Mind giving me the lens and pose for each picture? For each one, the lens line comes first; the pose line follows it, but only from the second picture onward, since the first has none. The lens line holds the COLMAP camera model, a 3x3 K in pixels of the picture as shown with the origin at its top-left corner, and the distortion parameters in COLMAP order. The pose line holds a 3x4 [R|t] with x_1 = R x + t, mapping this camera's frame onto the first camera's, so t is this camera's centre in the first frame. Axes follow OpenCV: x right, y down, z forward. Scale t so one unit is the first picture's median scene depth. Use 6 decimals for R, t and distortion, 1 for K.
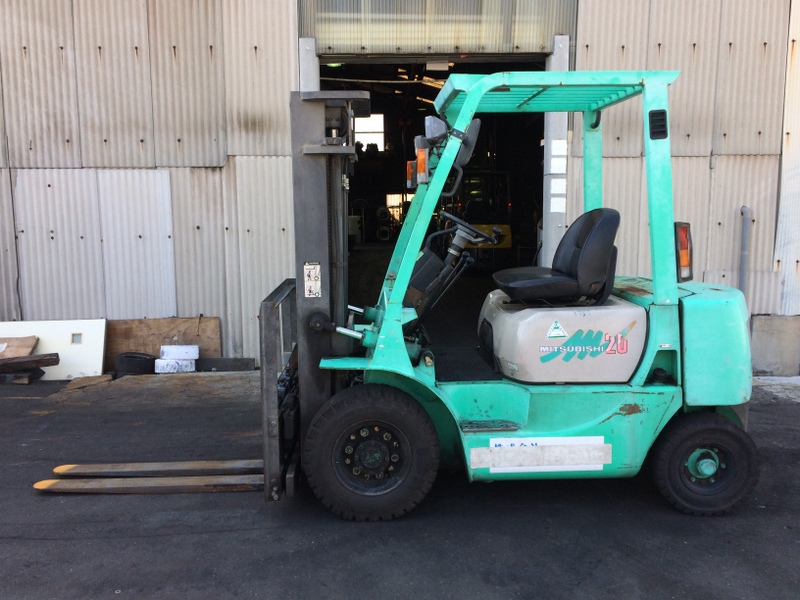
lens RADIAL K [[702.3, 0, 401.8], [0, 702.3, 299.9], [0, 0, 1]] dist [0.059065, -0.045929]
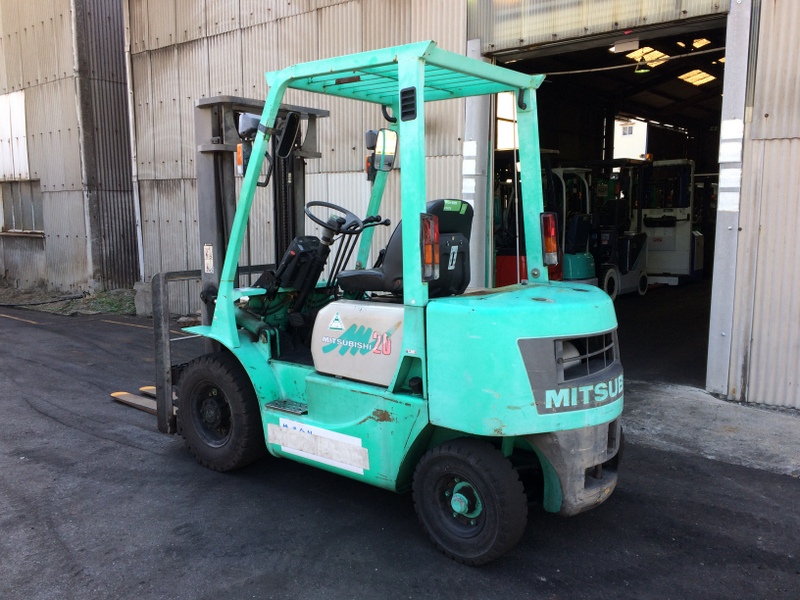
lens RADIAL K [[702.3, 0, 401.9], [0, 702.3, 301.1], [0, 0, 1]] dist [0.059065, -0.045929]
pose [[0.758136, 0.091990, -0.645576, 0.917868], [-0.095902, 0.994964, 0.029152, -0.023007], [0.645006, 0.039811, 0.763140, 0.309687]]
